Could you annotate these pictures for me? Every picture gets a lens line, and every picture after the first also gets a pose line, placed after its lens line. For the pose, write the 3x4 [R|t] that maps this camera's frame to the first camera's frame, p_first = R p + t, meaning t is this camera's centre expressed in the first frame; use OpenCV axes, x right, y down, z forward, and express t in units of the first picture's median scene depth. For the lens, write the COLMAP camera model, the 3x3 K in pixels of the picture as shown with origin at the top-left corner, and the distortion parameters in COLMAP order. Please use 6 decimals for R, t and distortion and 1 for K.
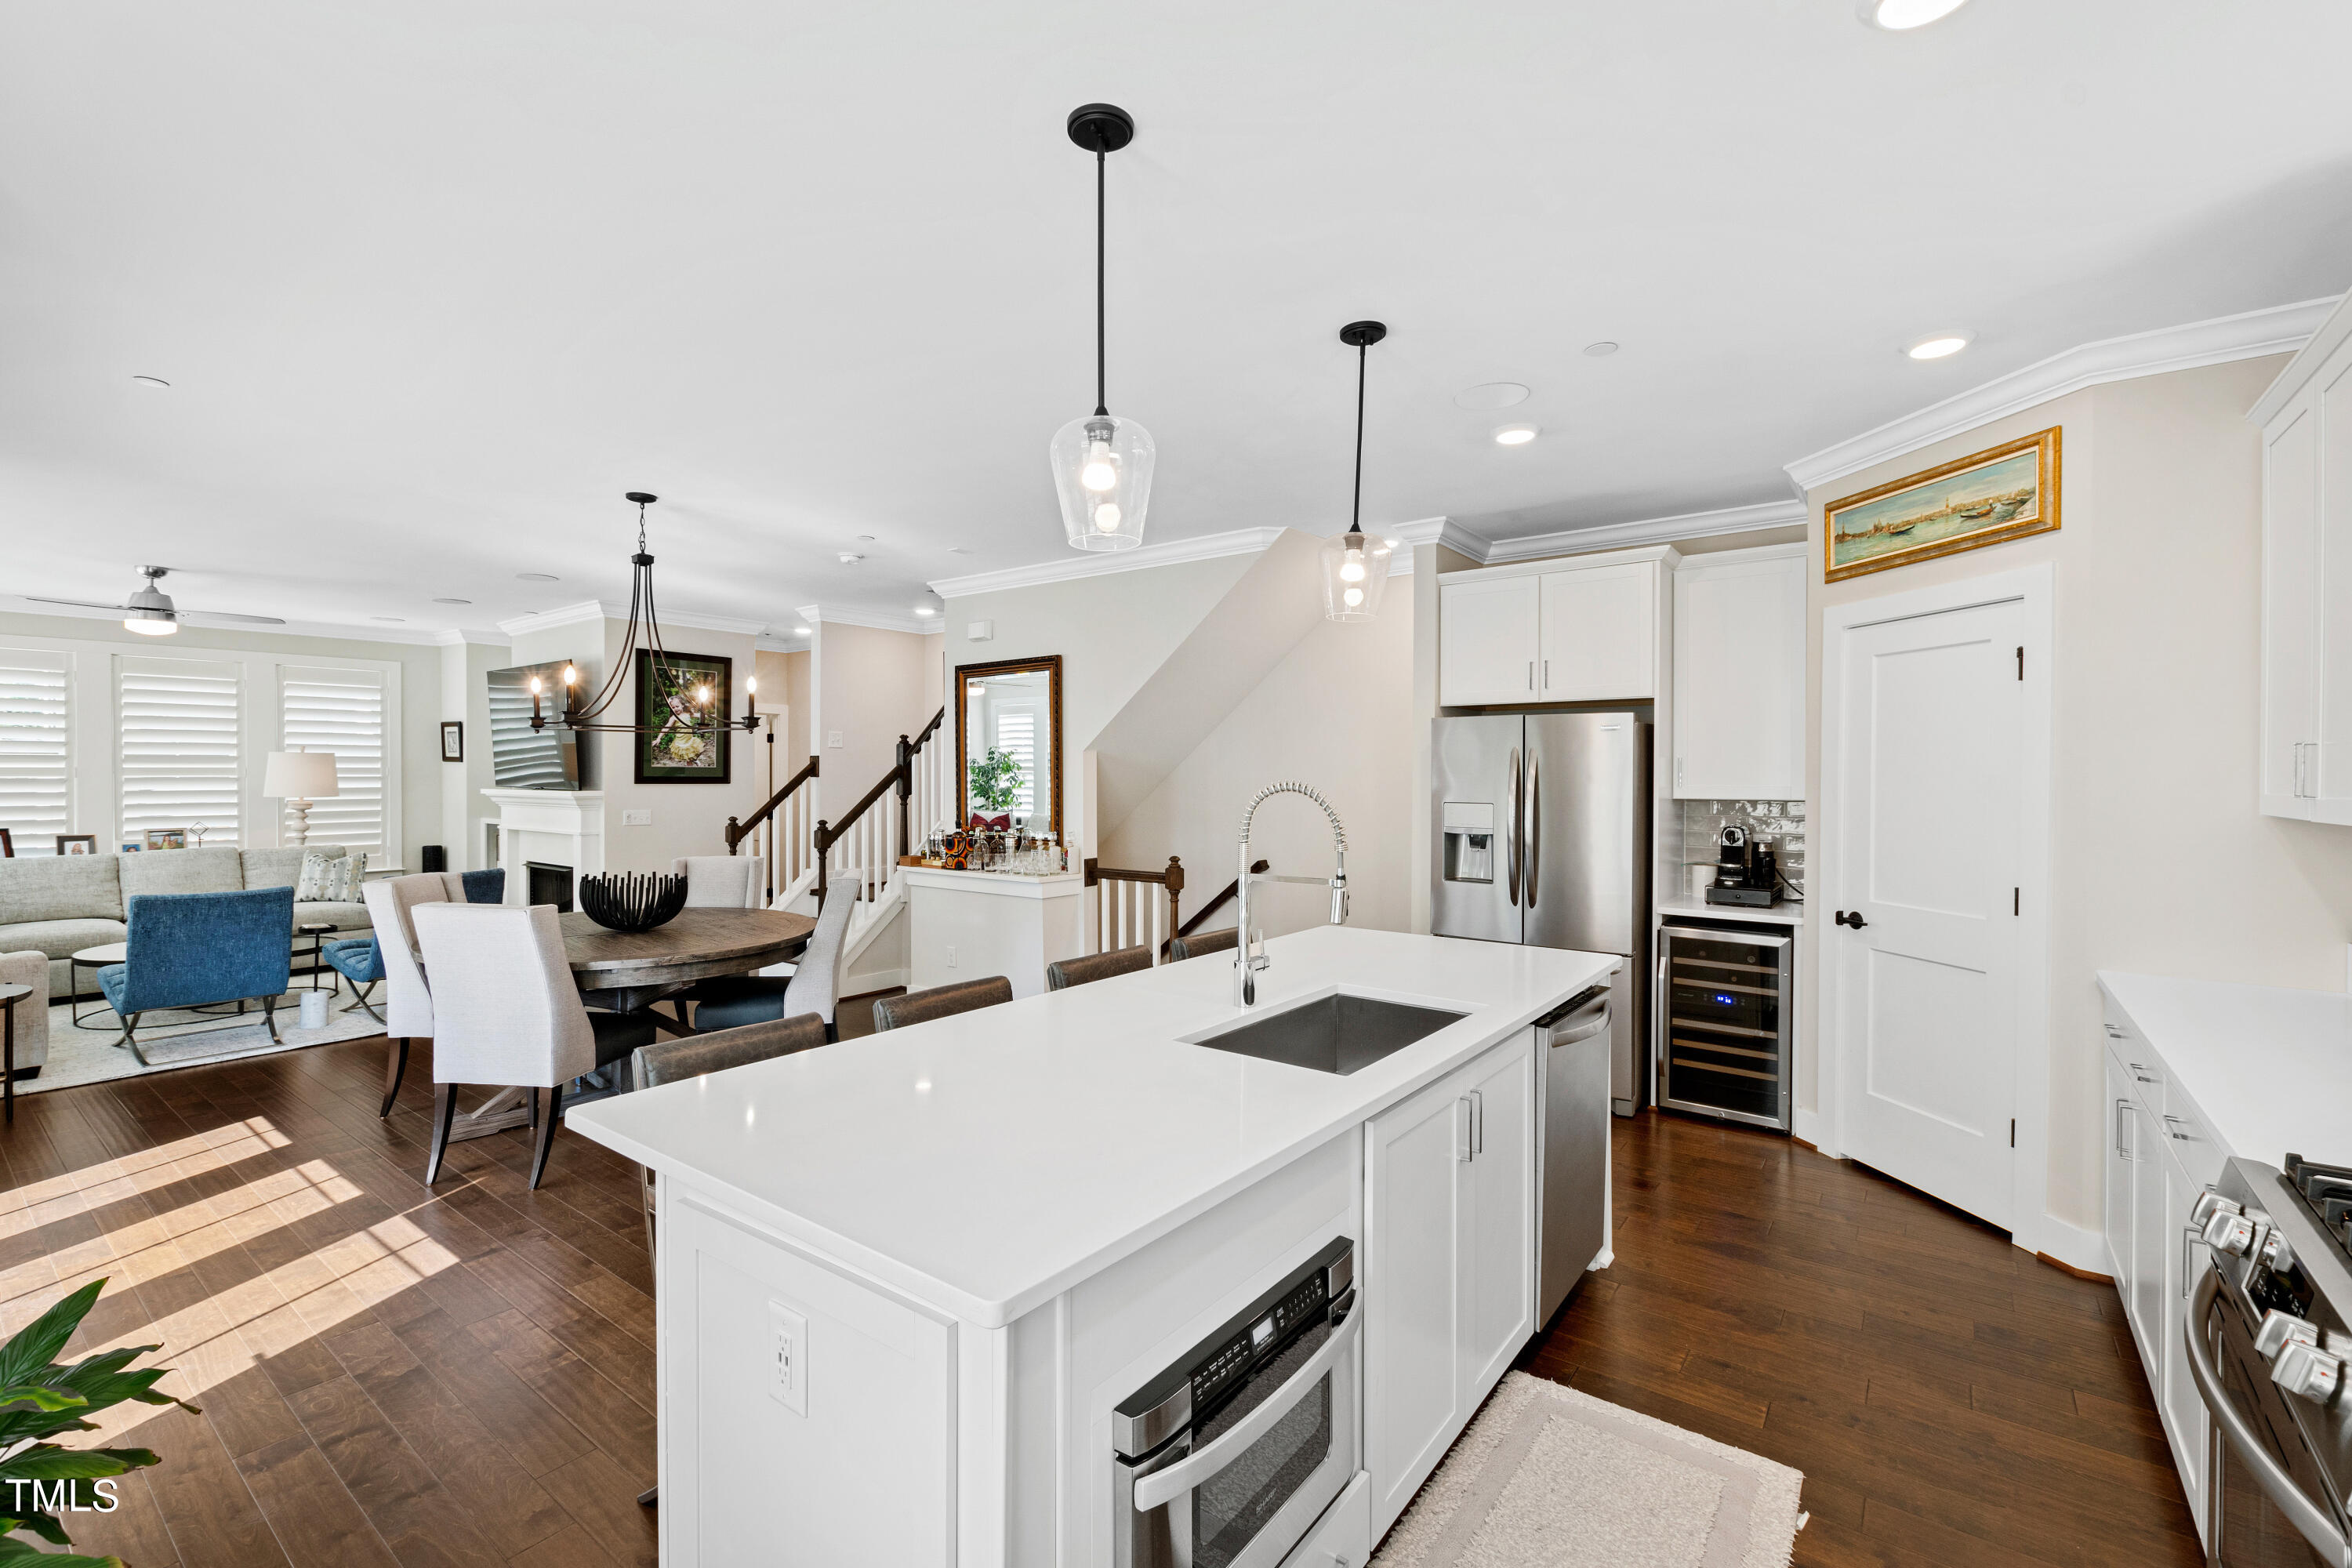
lens RADIAL K [[1027.3, 0, 1163.5], [0, 1027.3, 776.4], [0, 0, 1]] dist [0.007159, -0.002802]
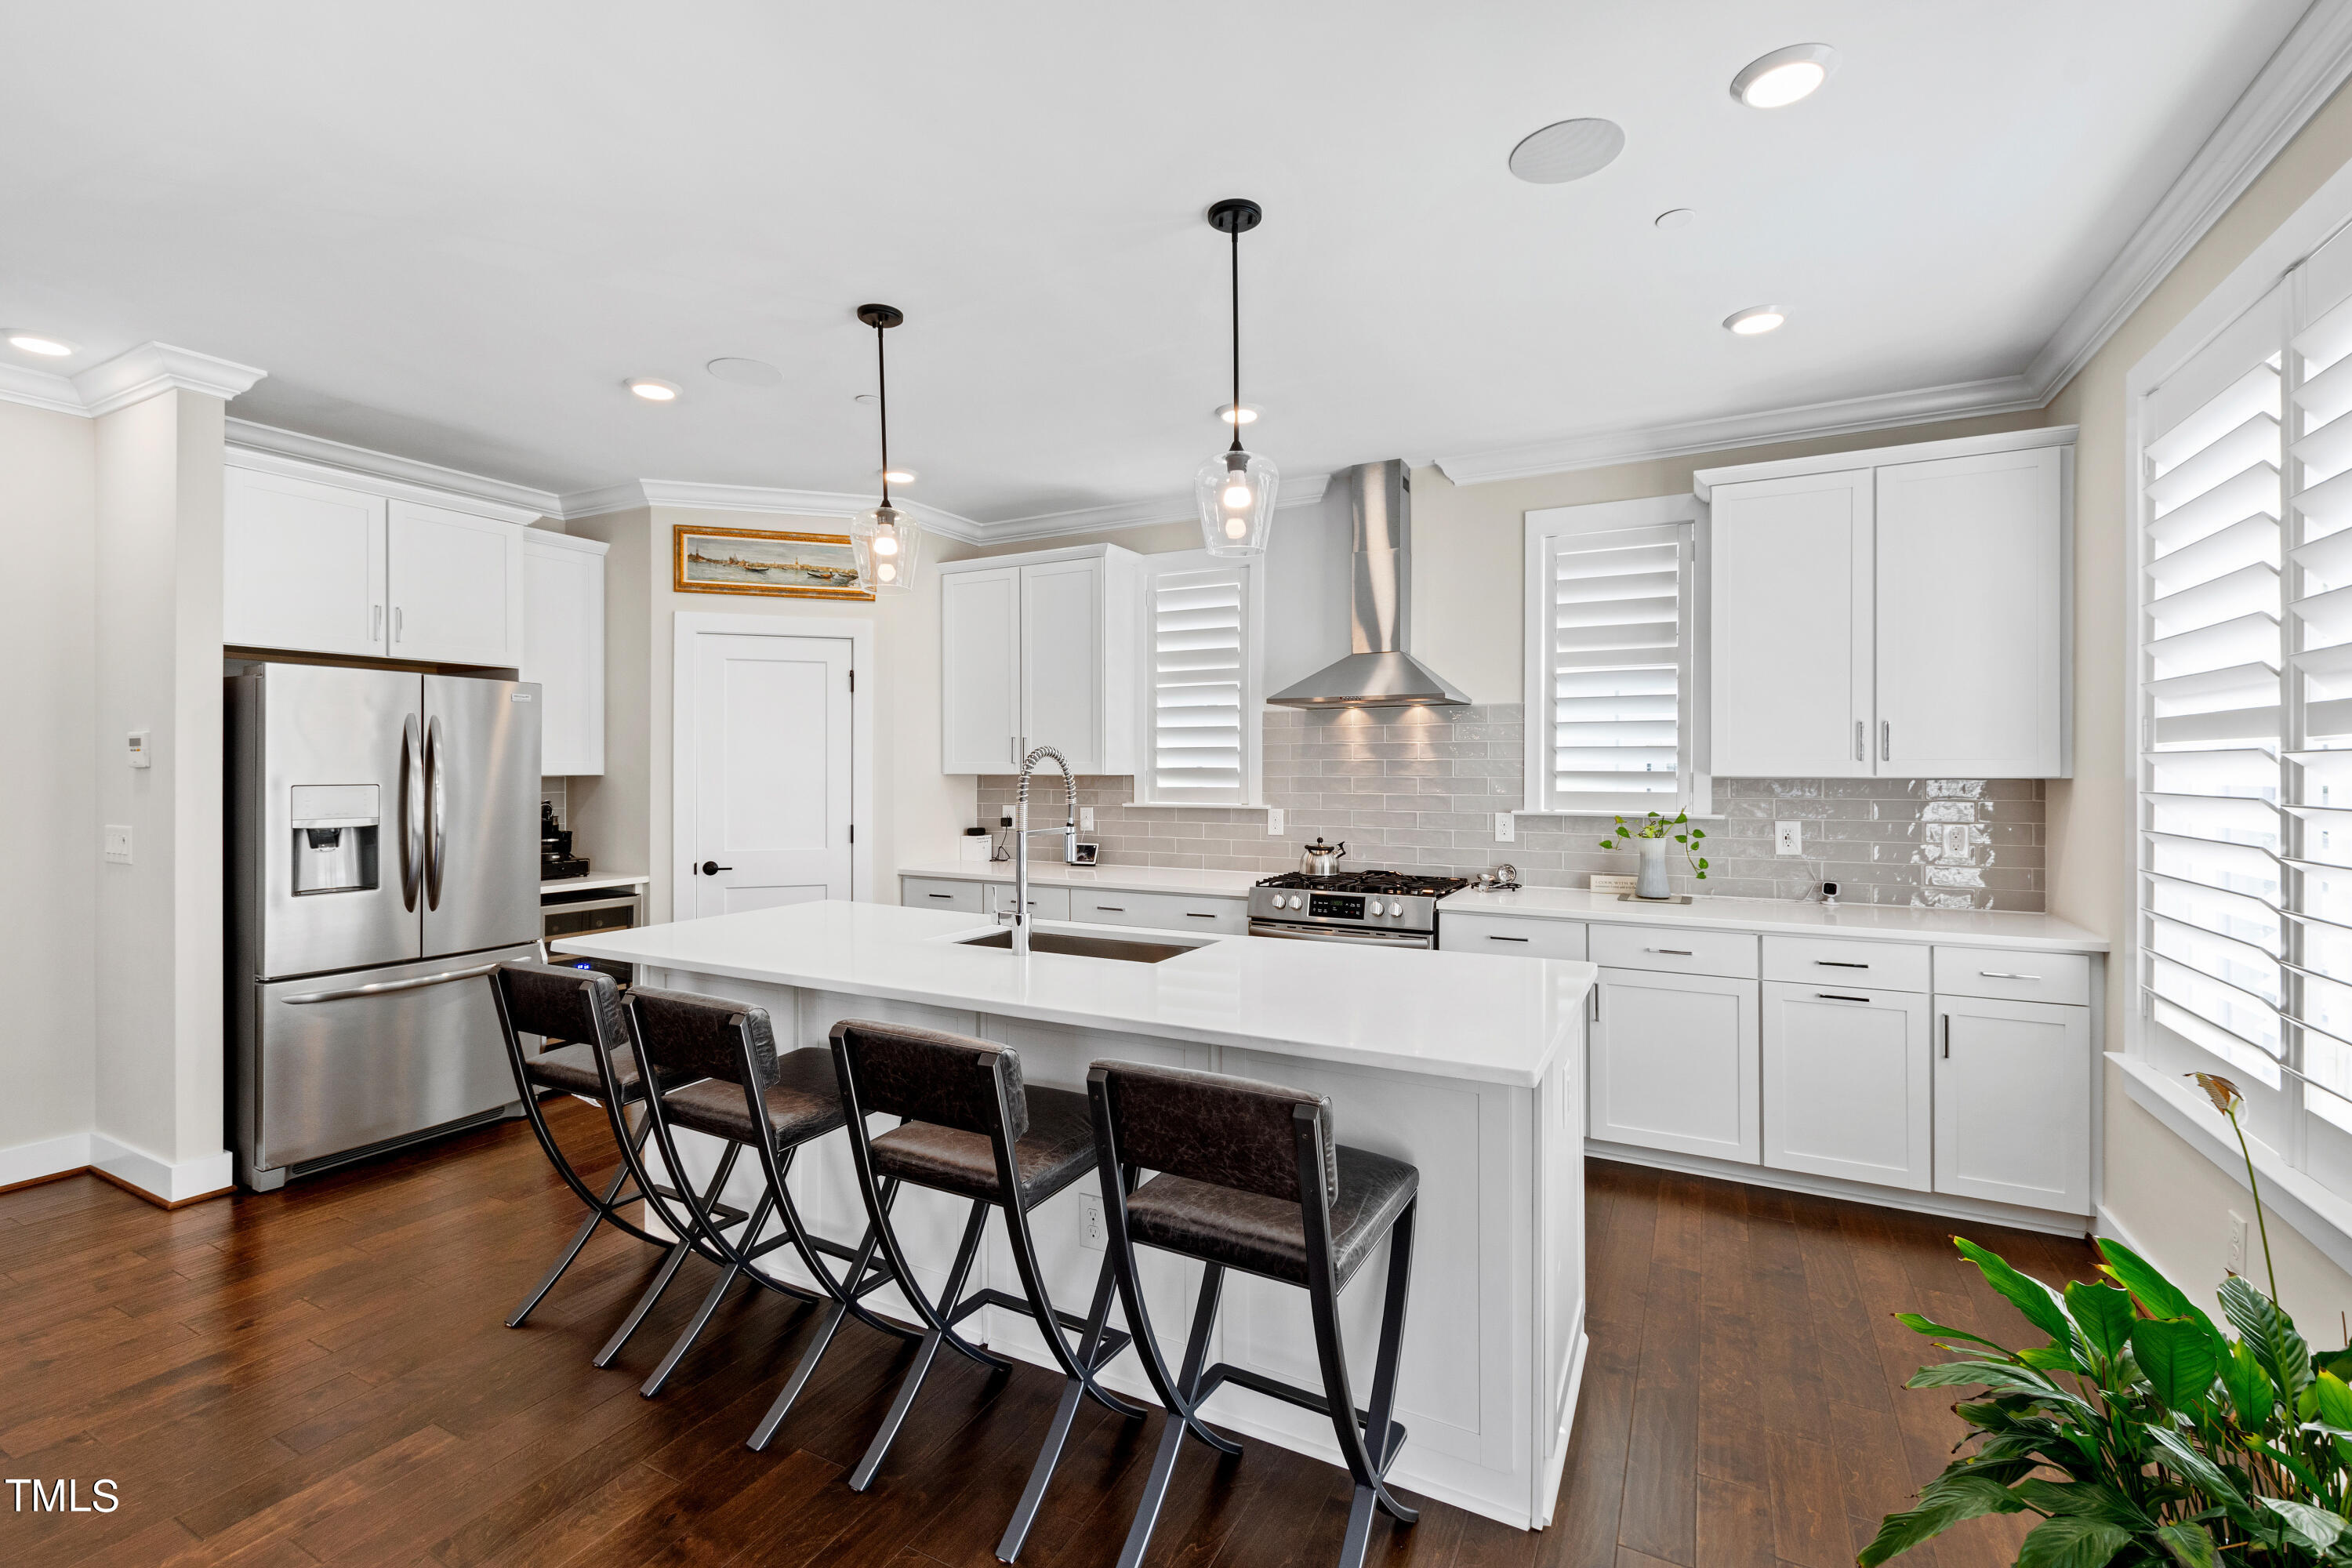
lens RADIAL K [[1027.3, 0, 1167.2], [0, 1027.3, 770.2], [0, 0, 1]] dist [0.007159, -0.002802]
pose [[-0.168332, -0.001321, 0.985730, -0.393526], [0.005474, 0.999982, 0.002274, 0.012591], [-0.985715, 0.005778, -0.168322, 0.399599]]
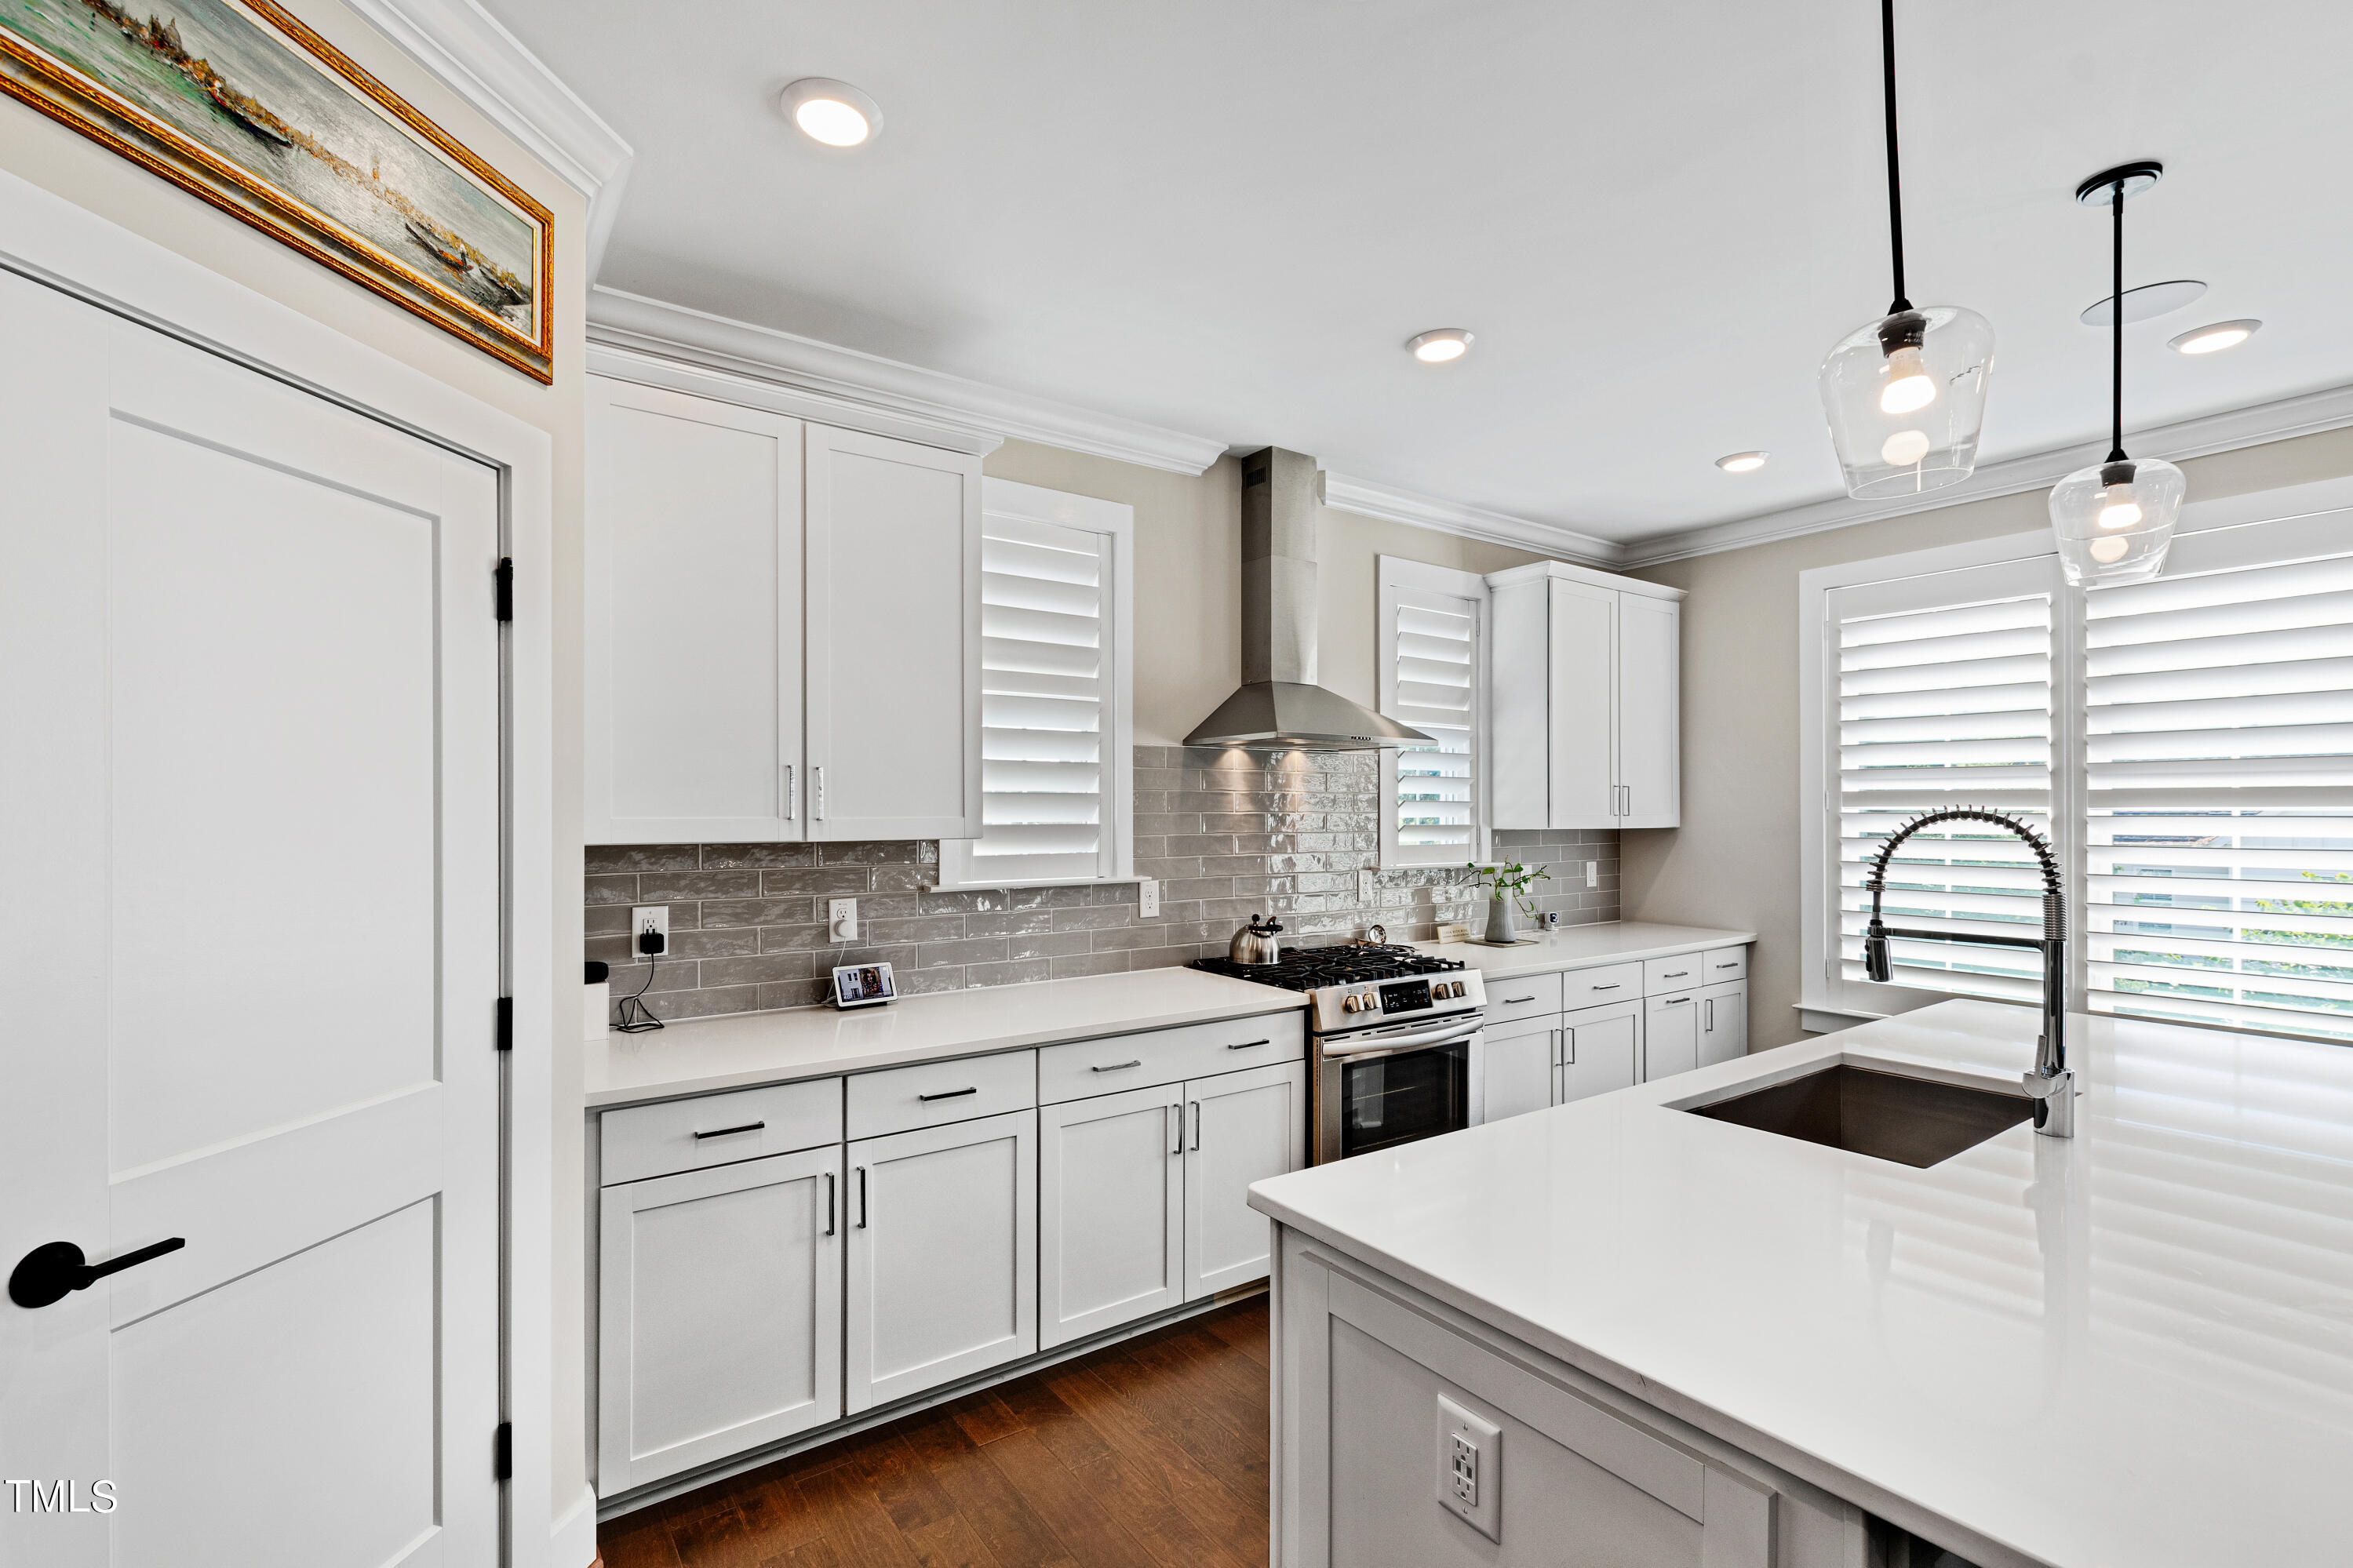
lens RADIAL K [[1027.6, 0, 1138.7], [0, 1027.6, 810.9], [0, 0, 1]] dist [0.007159, -0.002802]
pose [[-0.951178, -0.003183, 0.308627, 0.172585], [-0.000780, 0.999968, 0.007908, 0.002004], [-0.308642, 0.007282, -0.951150, 0.714705]]
